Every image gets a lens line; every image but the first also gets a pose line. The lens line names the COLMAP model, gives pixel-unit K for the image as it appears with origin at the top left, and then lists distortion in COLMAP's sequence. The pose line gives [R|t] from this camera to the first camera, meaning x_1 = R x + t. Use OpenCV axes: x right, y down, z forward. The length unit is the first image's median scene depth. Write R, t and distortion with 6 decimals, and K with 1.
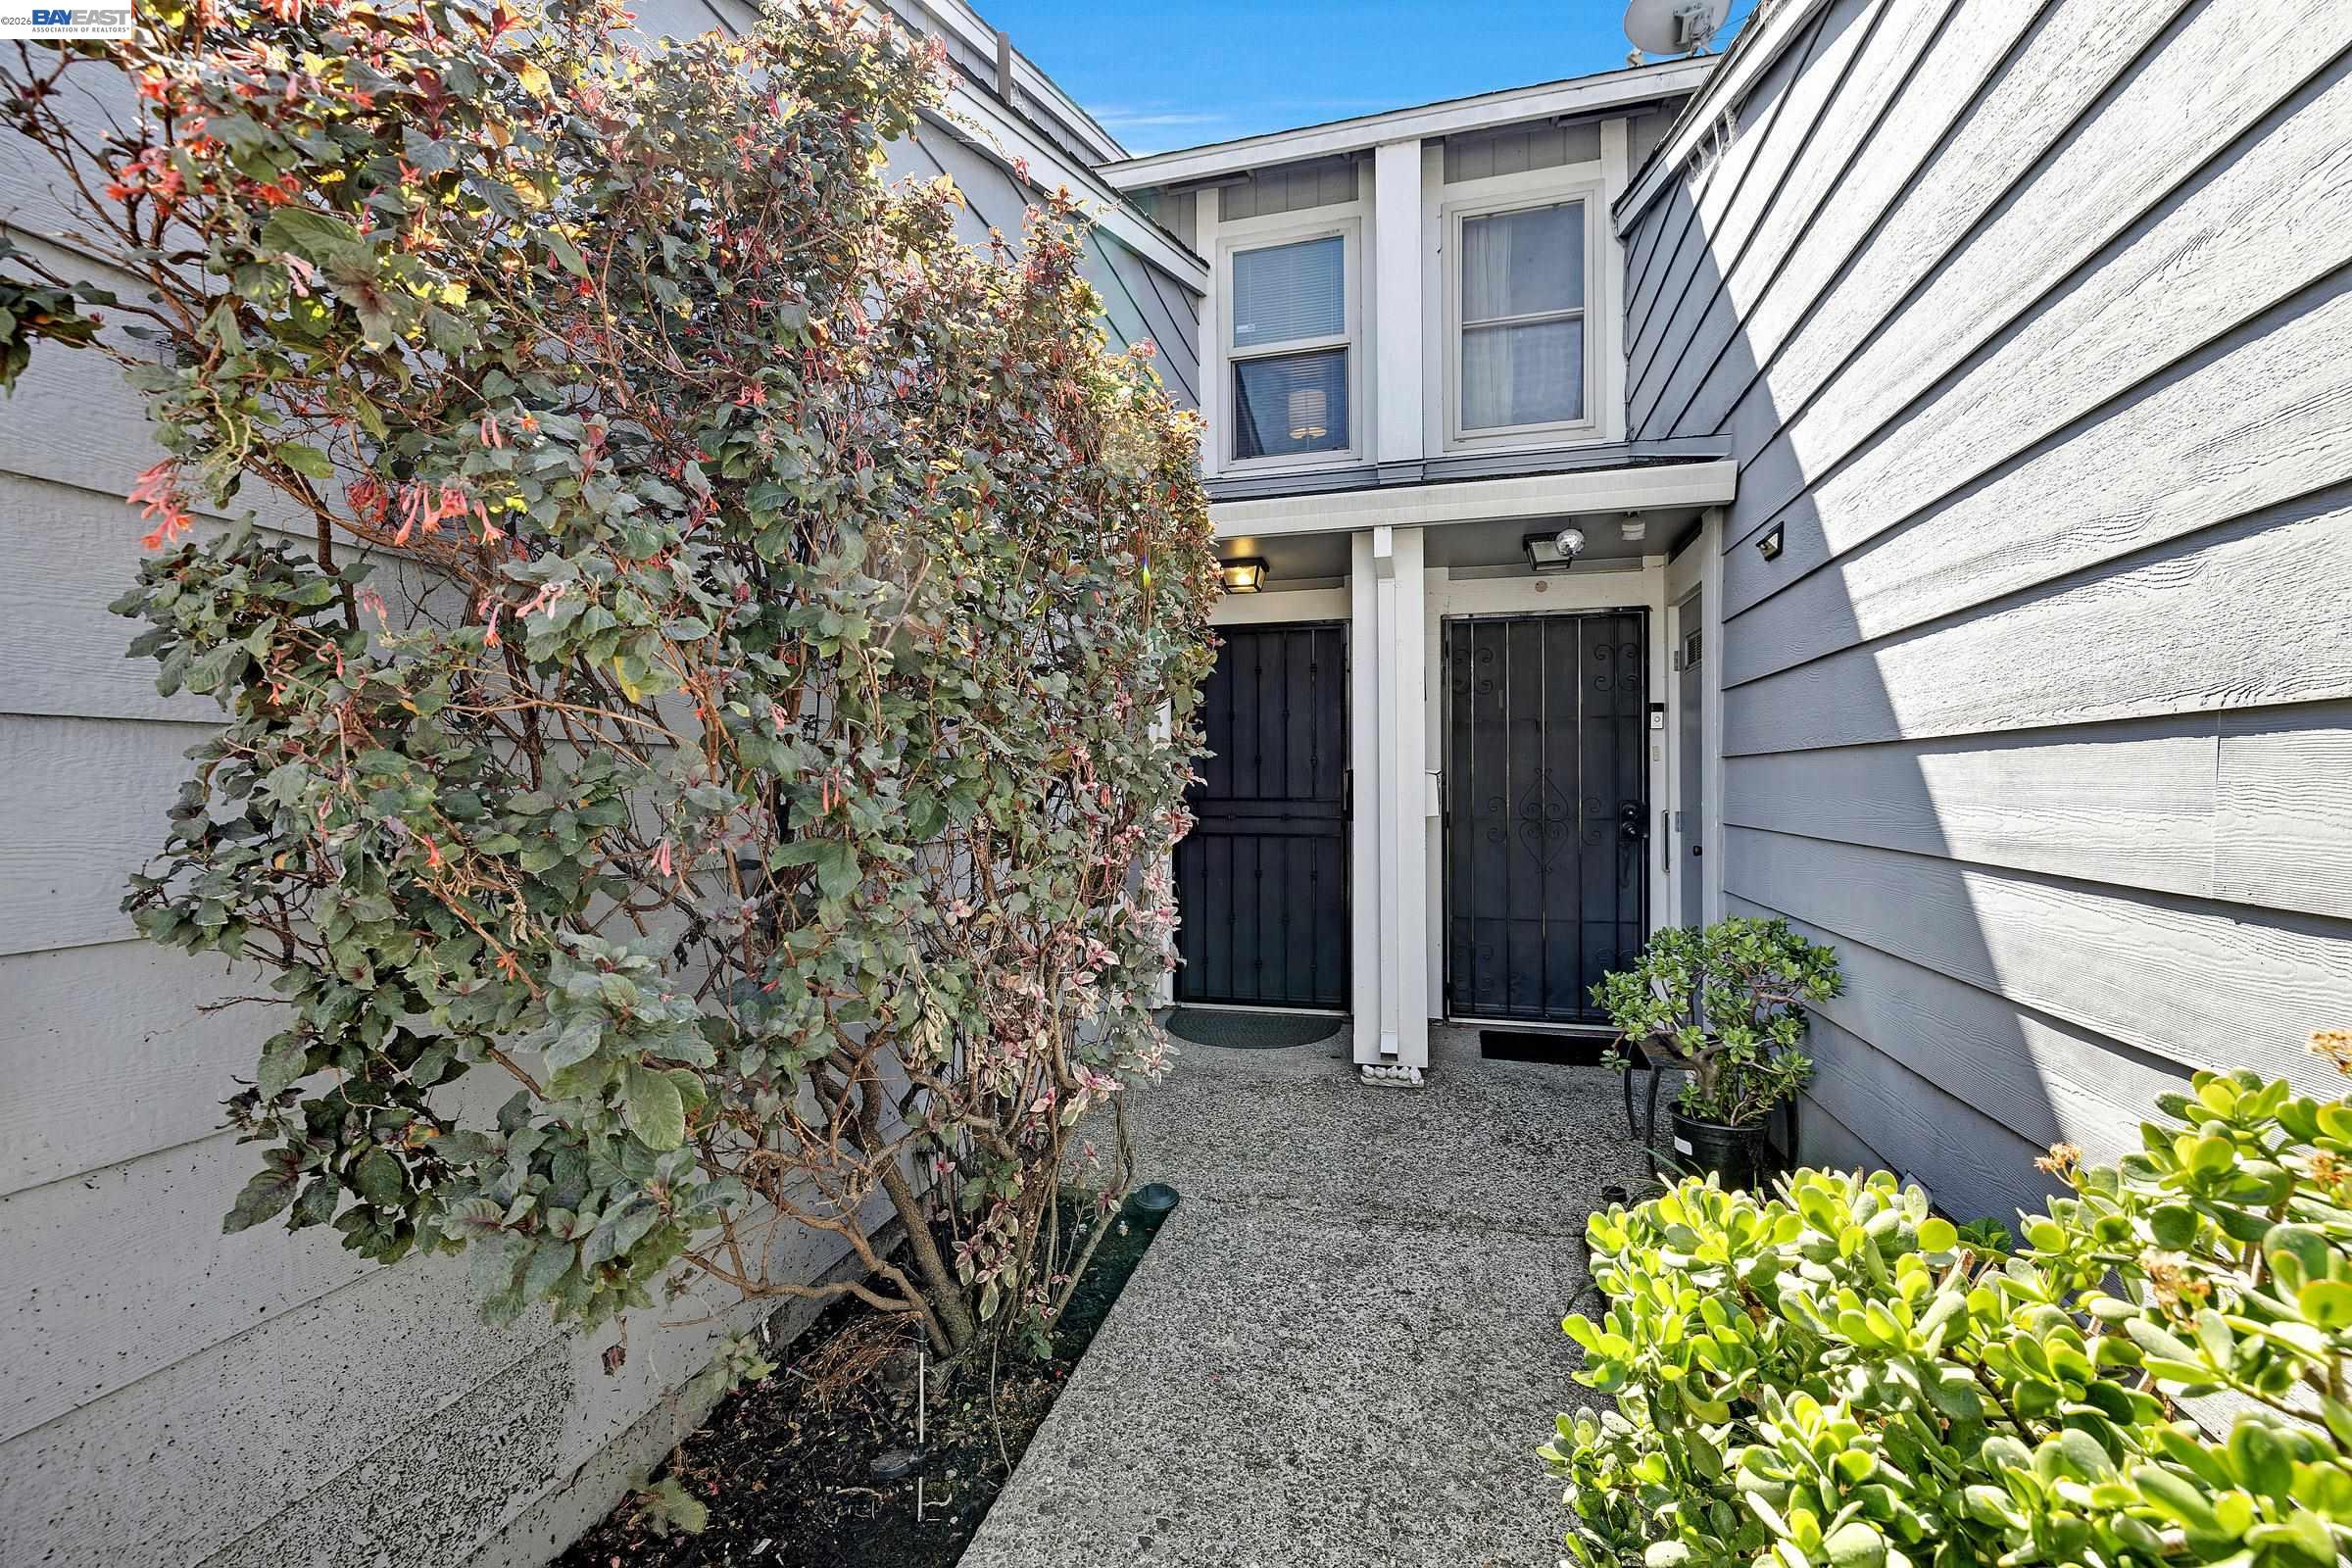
lens RADIAL K [[1004.7, 0, 1154.8], [0, 1004.7, 786.9], [0, 0, 1]] dist [-0.003483, -0.000055]
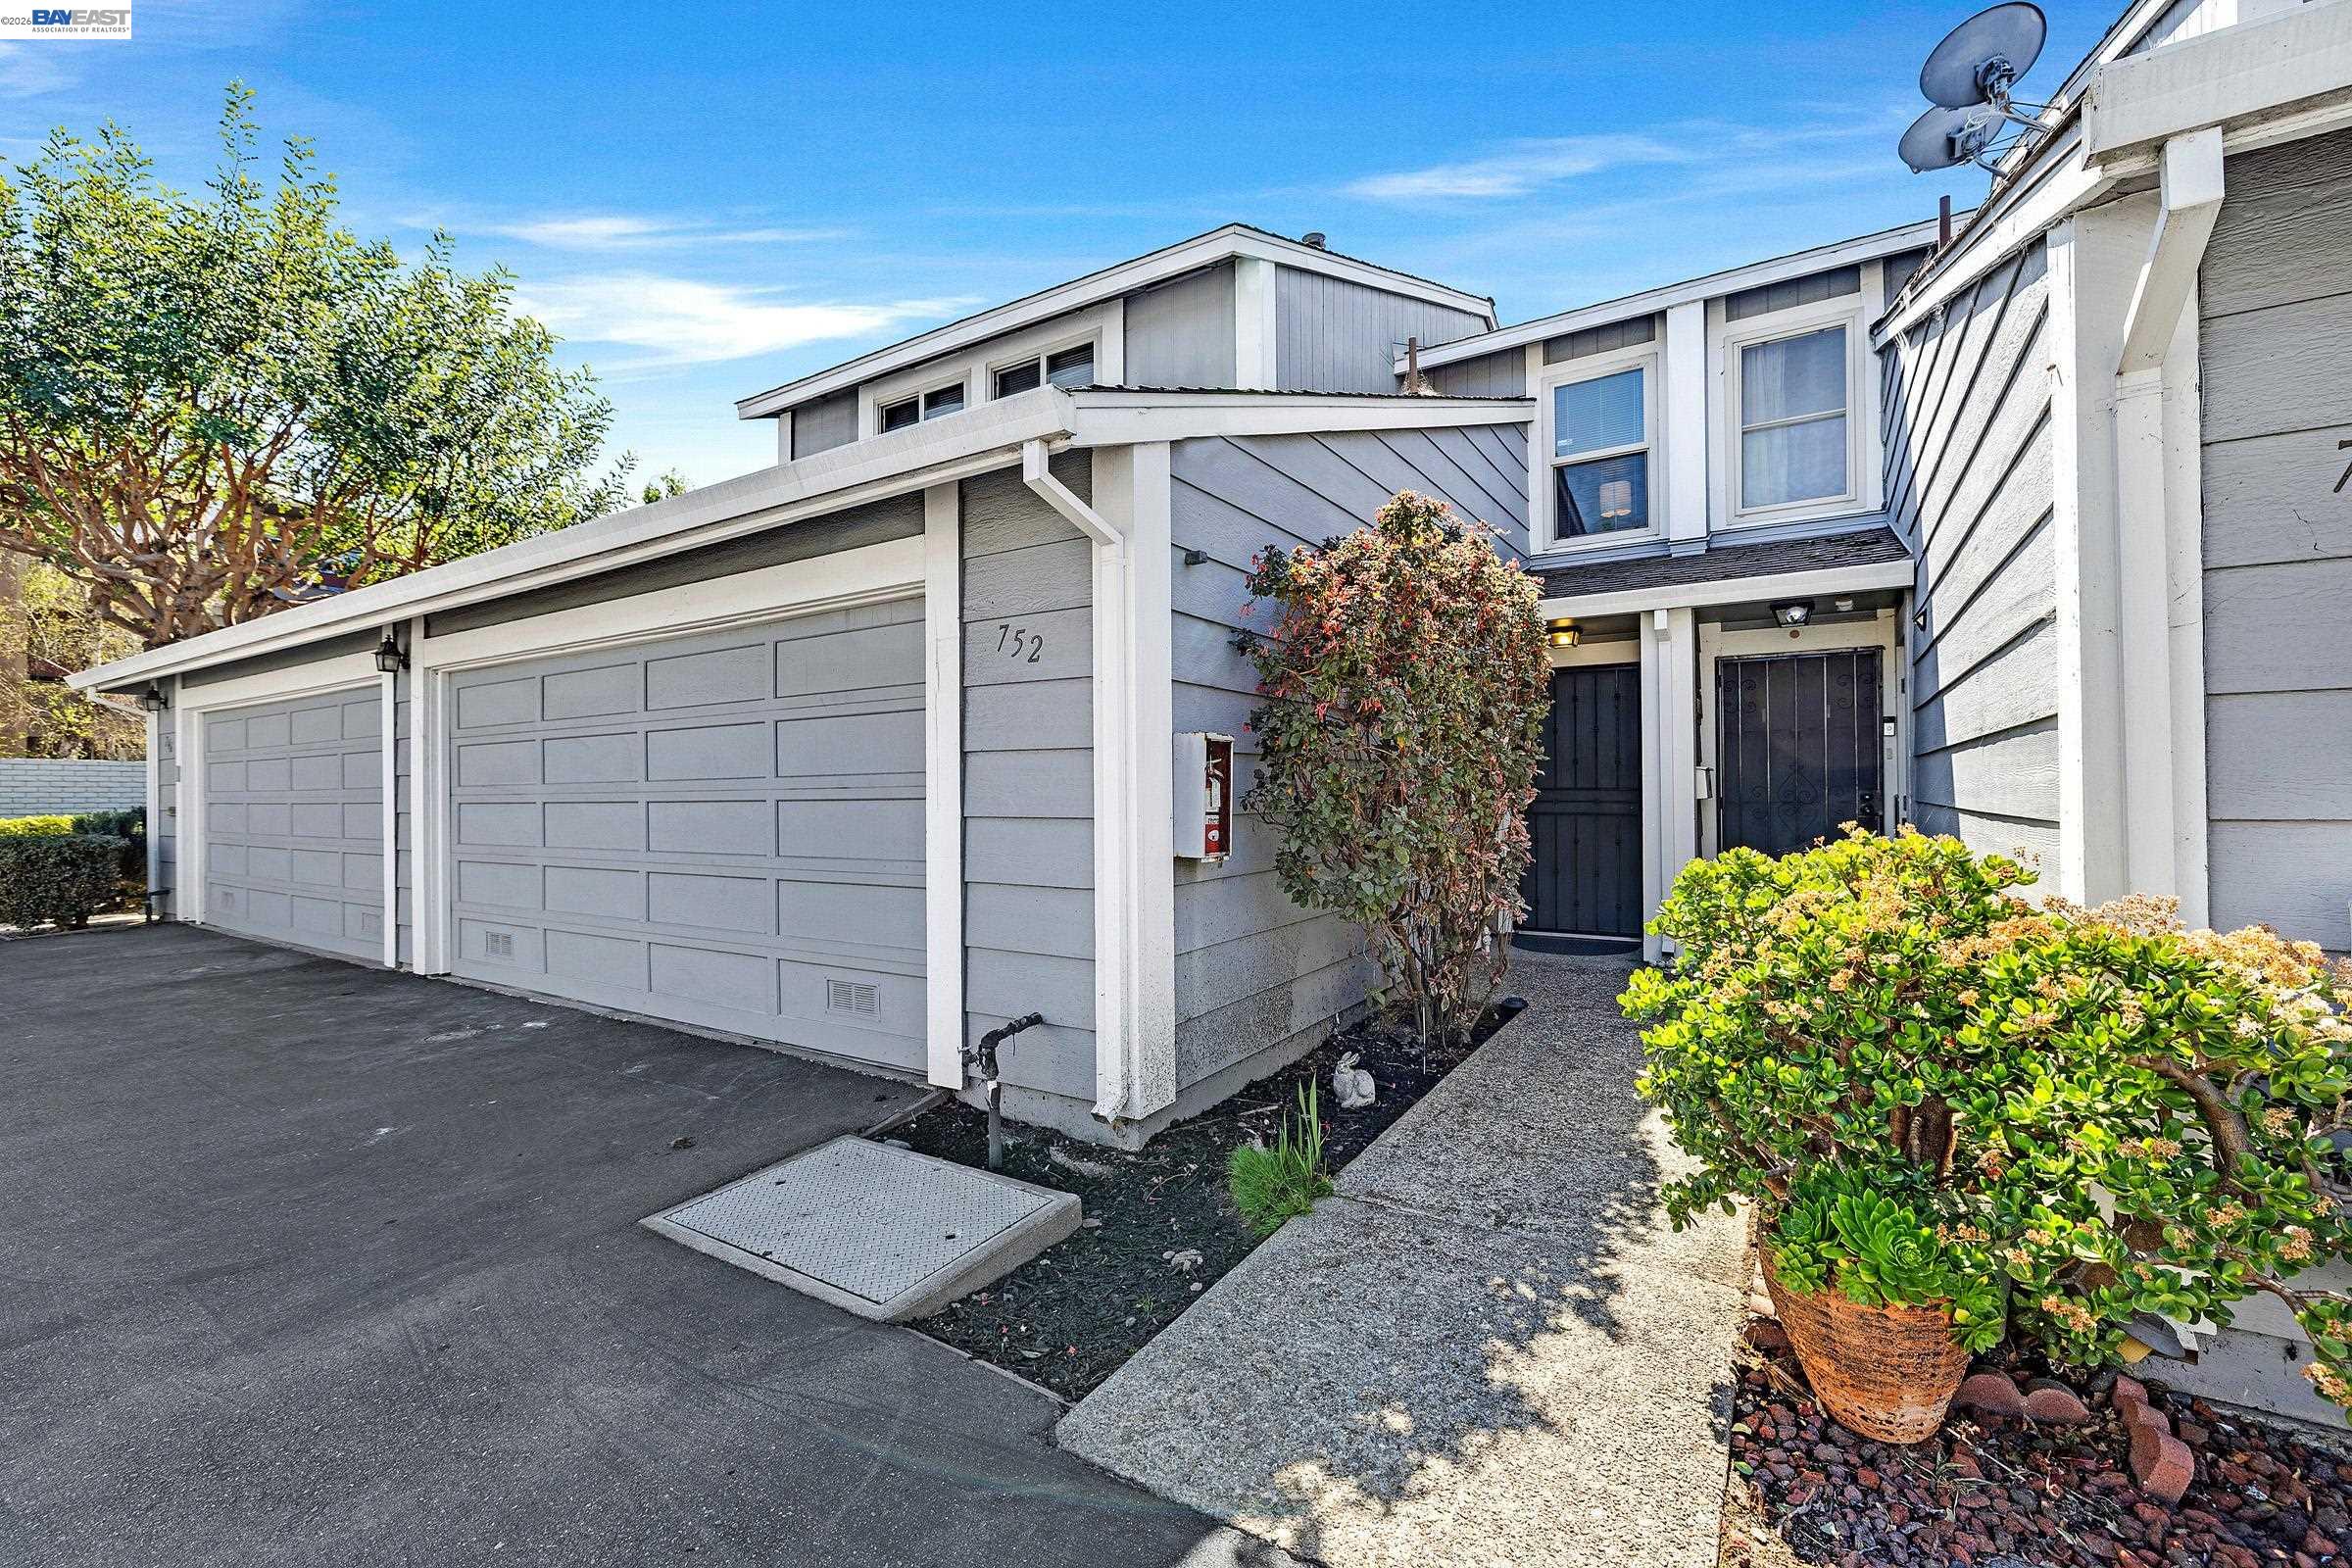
lens RADIAL K [[1004.7, 0, 1154.8], [0, 1004.7, 786.9], [0, 0, 1]] dist [-0.003483, -0.000055]
pose [[0.955760, -0.004372, -0.294115, -0.053225], [0.002290, 0.999970, -0.007422, 0.019550], [0.294139, 0.006420, 0.955741, -0.580644]]
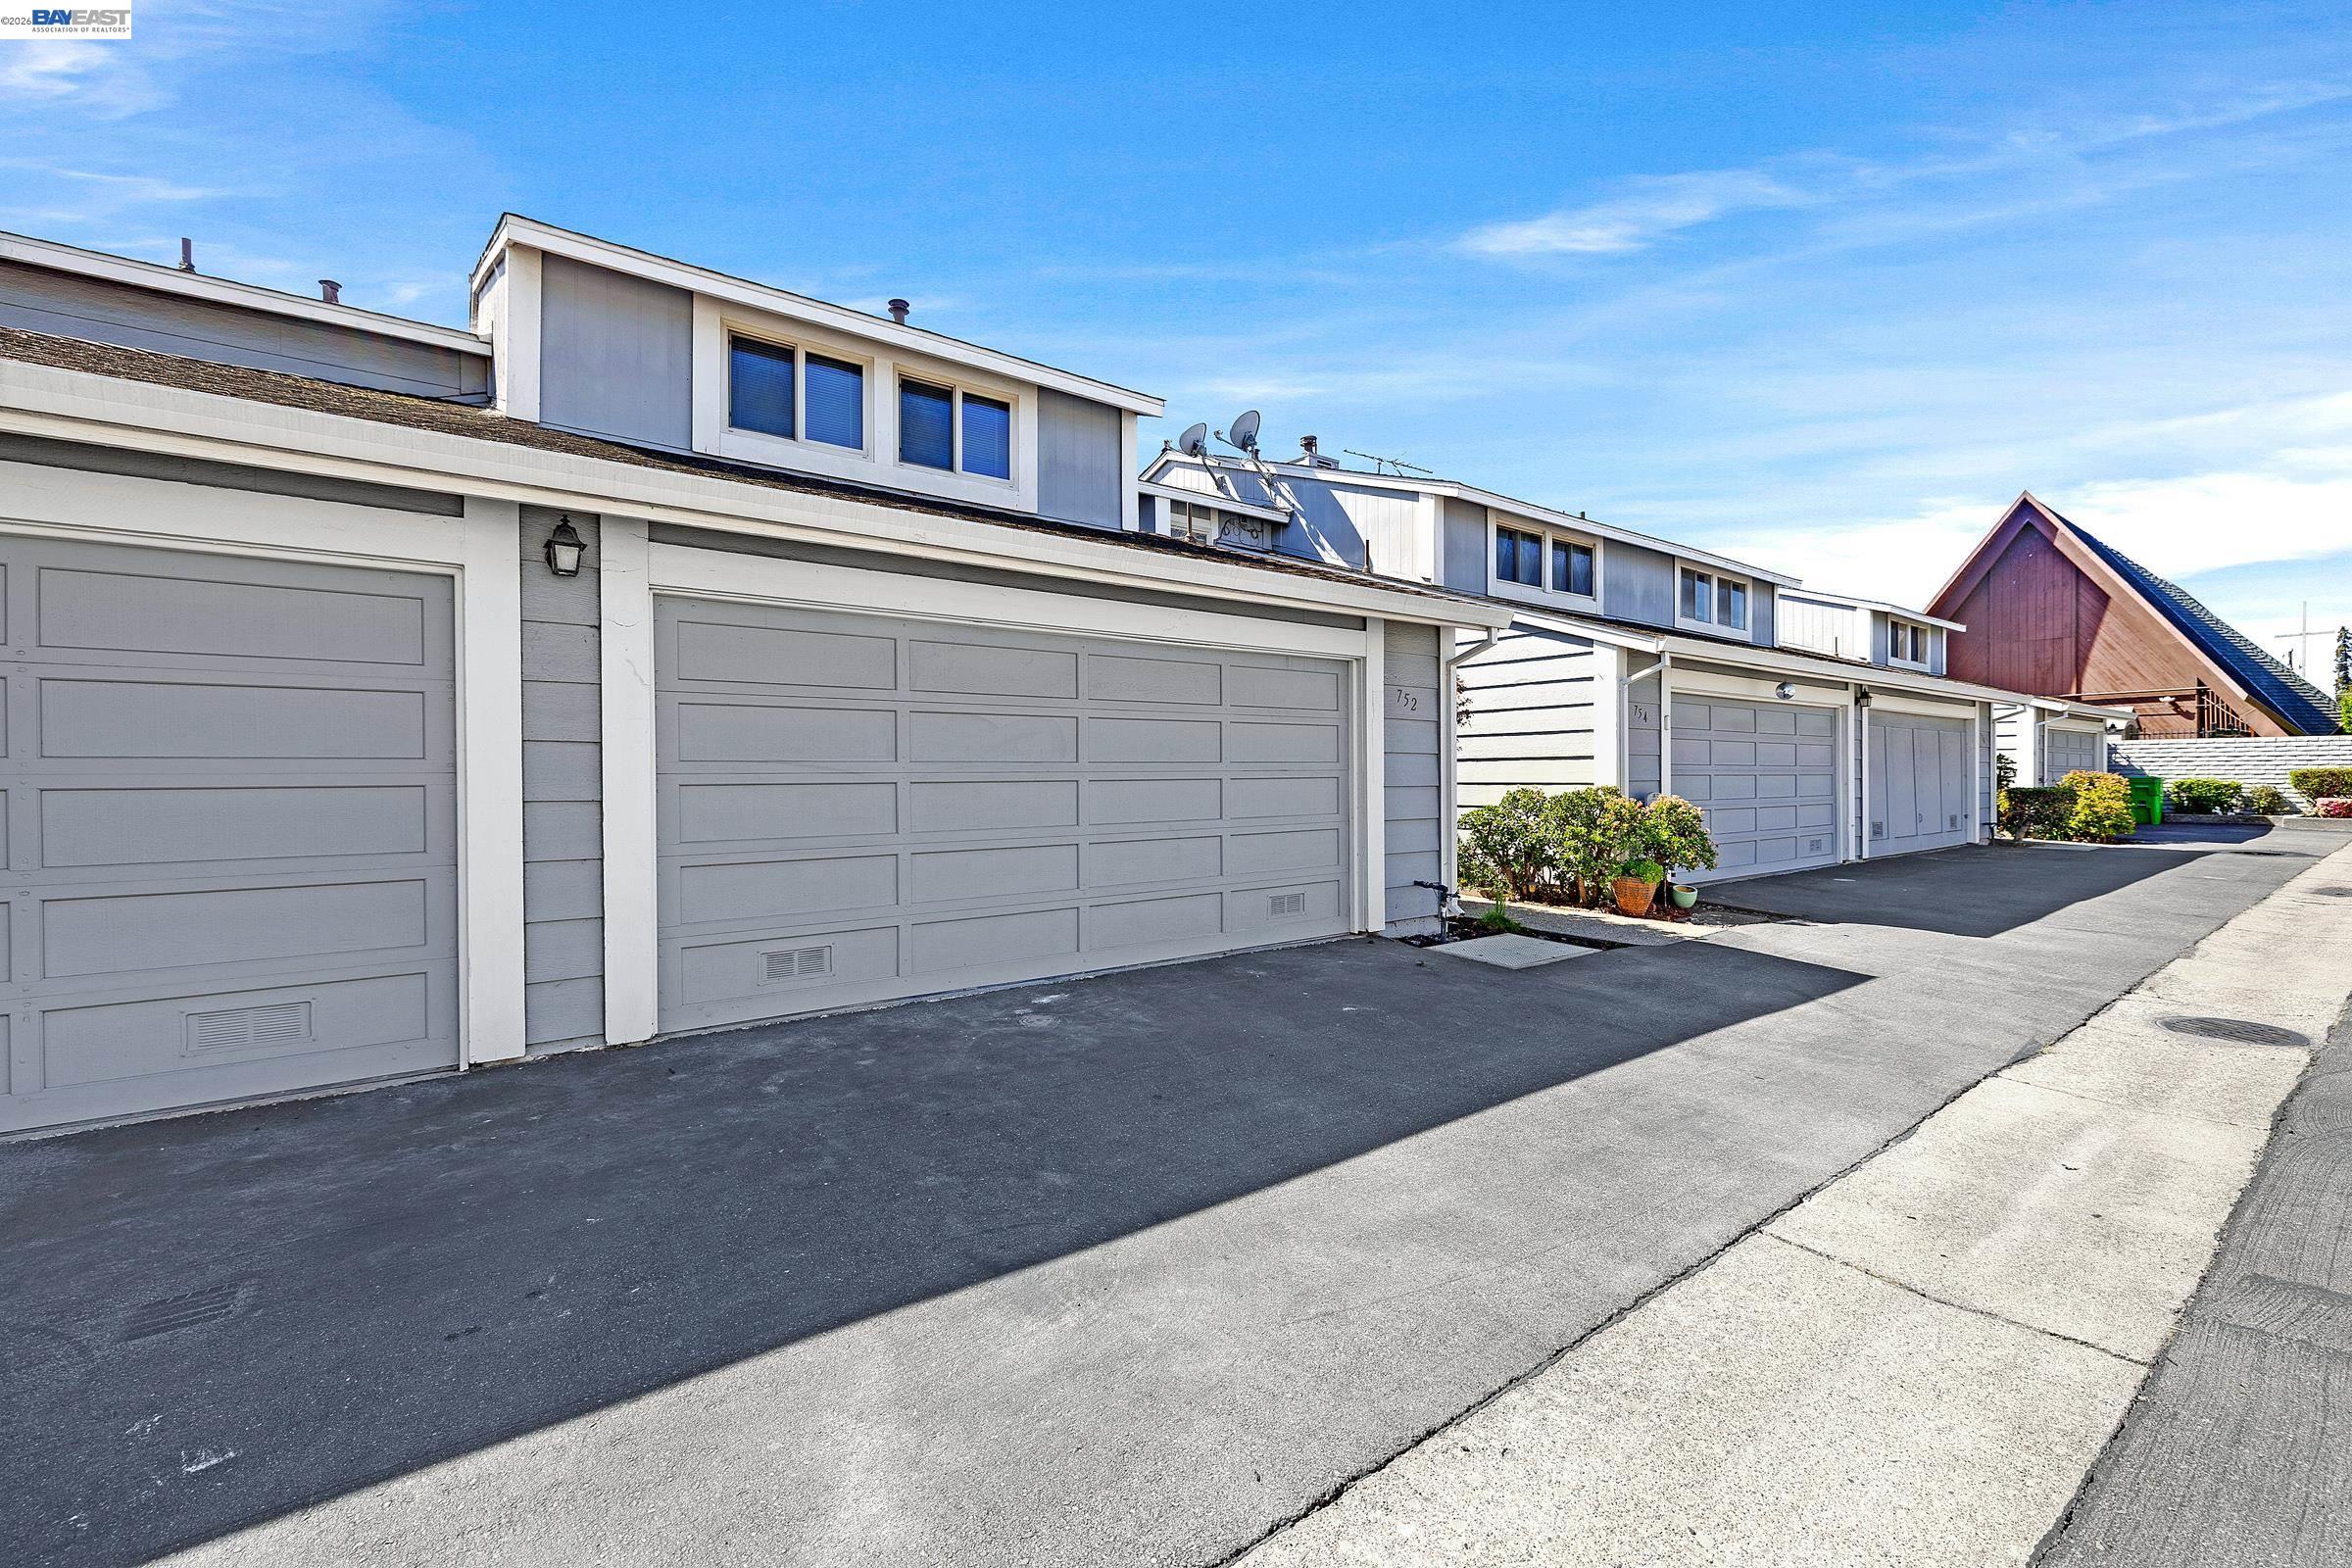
lens RADIAL K [[1003.1, 0, 1205.4], [0, 1003.1, 785.3], [0, 0, 1]] dist [0.000169, -0.000075]
pose [[0.583344, -0.002192, 0.812222, -1.877657], [0.001382, 0.999998, 0.001706, 0.032275], [-0.812224, 0.000127, 0.583346, -0.524744]]
